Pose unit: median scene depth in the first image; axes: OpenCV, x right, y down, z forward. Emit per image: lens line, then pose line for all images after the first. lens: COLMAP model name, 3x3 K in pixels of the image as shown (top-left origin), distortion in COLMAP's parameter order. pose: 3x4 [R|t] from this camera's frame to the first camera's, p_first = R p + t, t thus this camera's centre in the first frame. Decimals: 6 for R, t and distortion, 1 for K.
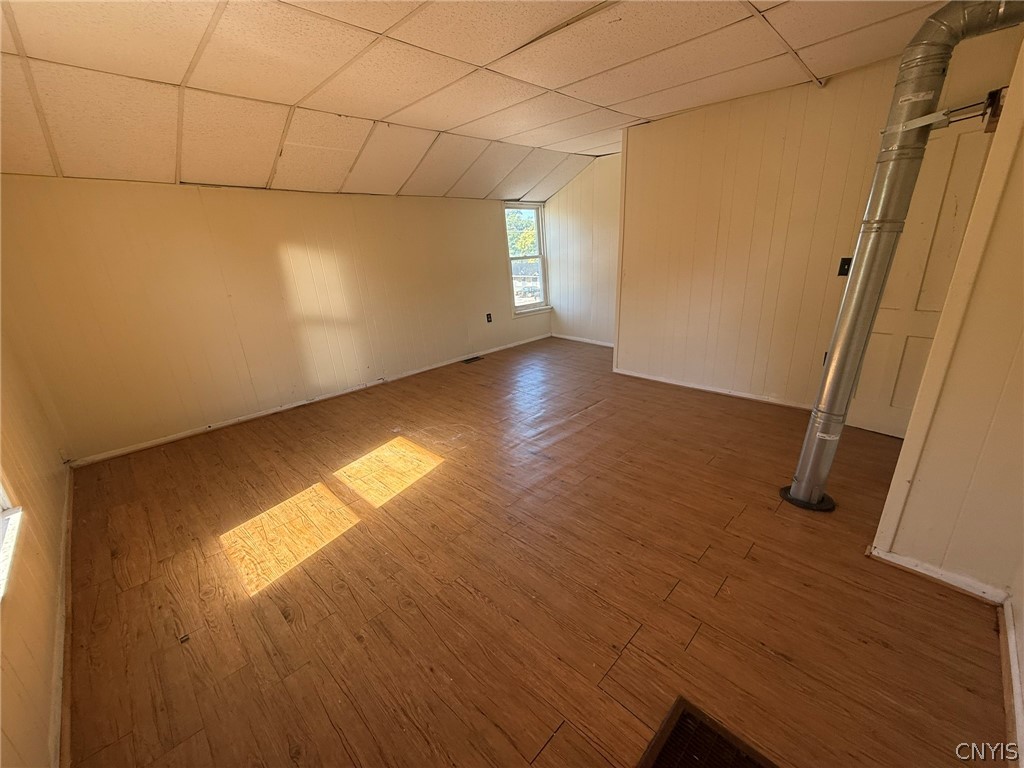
lens RADIAL K [[410.3, 0, 508.8], [0, 410.3, 381.5], [0, 0, 1]] dist [0.009805, 0.000512]
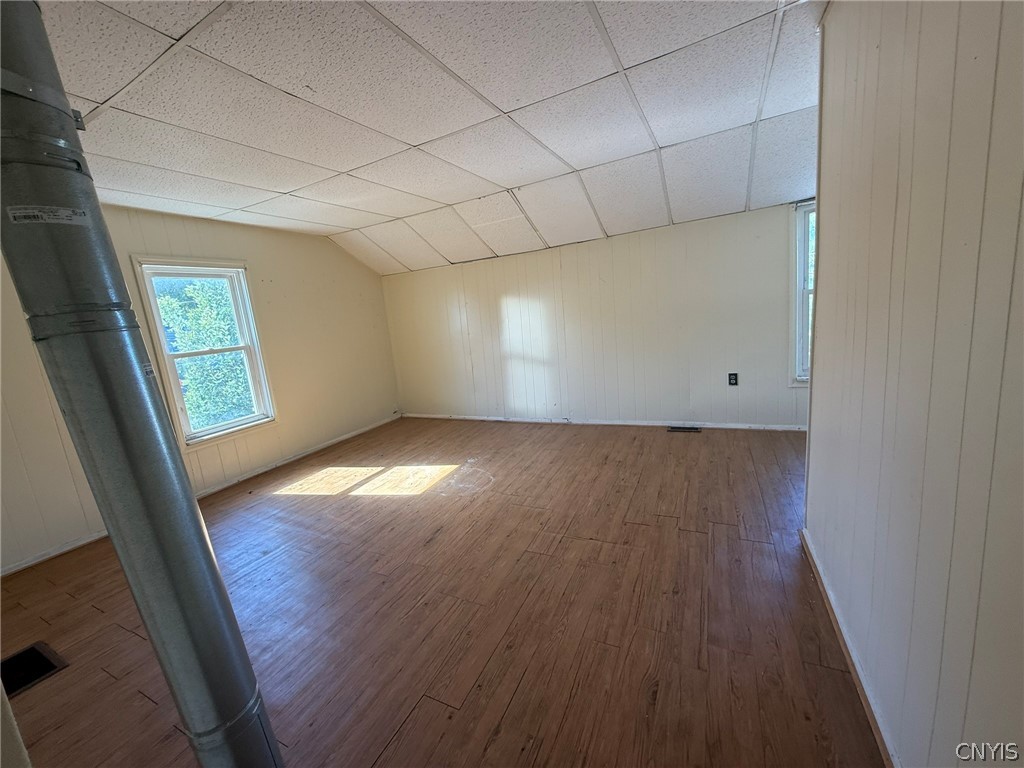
lens RADIAL K [[410.3, 0, 507.6], [0, 410.3, 384.8], [0, 0, 1]] dist [0.009805, 0.000512]
pose [[0.313275, 0.184837, -0.931501, 0.719318], [-0.208730, 0.970291, 0.122336, -0.227492], [0.926440, 0.156108, 0.342549, 0.622120]]
